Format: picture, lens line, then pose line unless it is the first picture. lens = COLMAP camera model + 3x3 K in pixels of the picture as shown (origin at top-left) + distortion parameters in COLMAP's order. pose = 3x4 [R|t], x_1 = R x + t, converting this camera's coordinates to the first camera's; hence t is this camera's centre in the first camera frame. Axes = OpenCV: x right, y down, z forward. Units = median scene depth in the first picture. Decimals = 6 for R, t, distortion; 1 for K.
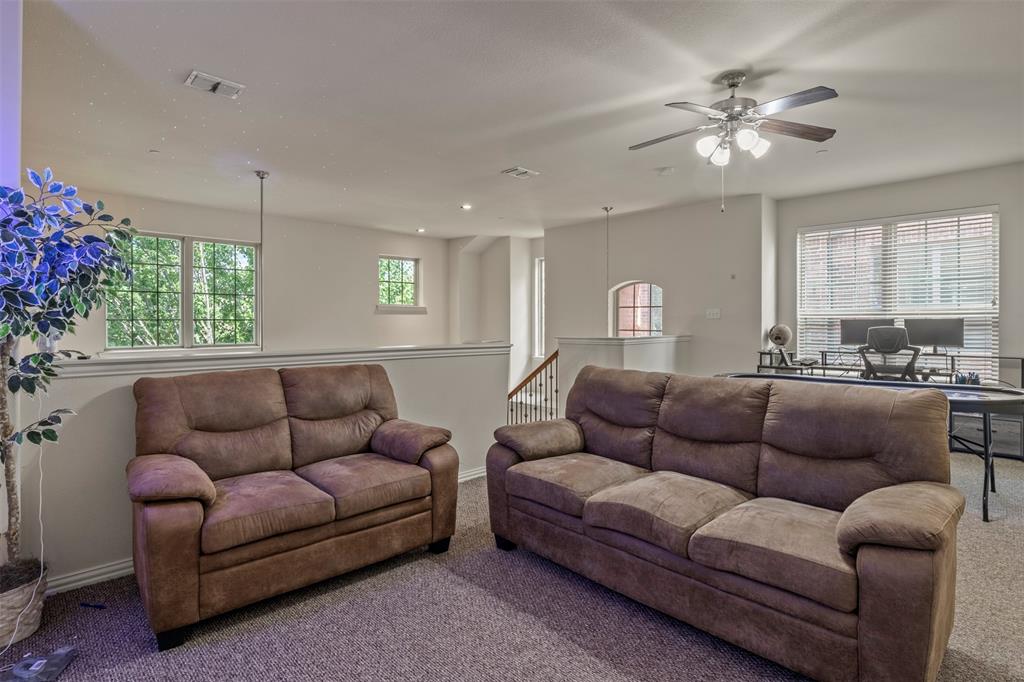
lens RADIAL K [[511.3, 0, 512.9], [0, 511.3, 333.6], [0, 0, 1]] dist [-0.002378, 0.000482]
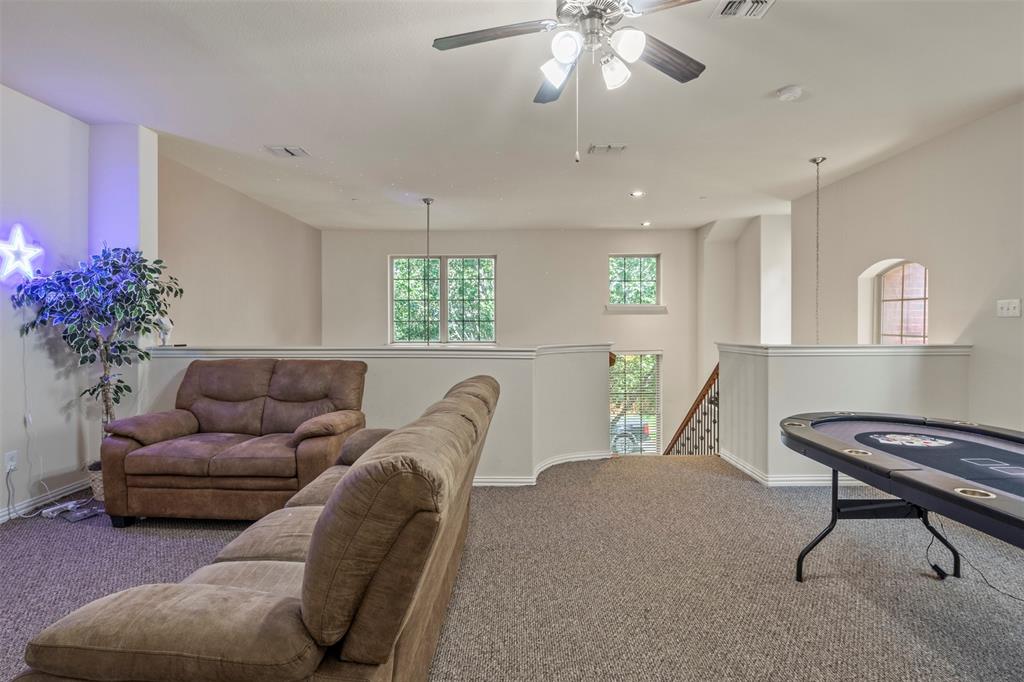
lens RADIAL K [[511.3, 0, 512.1], [0, 511.3, 336.0], [0, 0, 1]] dist [-0.002378, 0.000482]
pose [[0.708179, 0.018586, -0.705789, 0.389181], [-0.014958, 0.999824, 0.011320, -0.006764], [0.705875, 0.002540, 0.708332, 0.215334]]
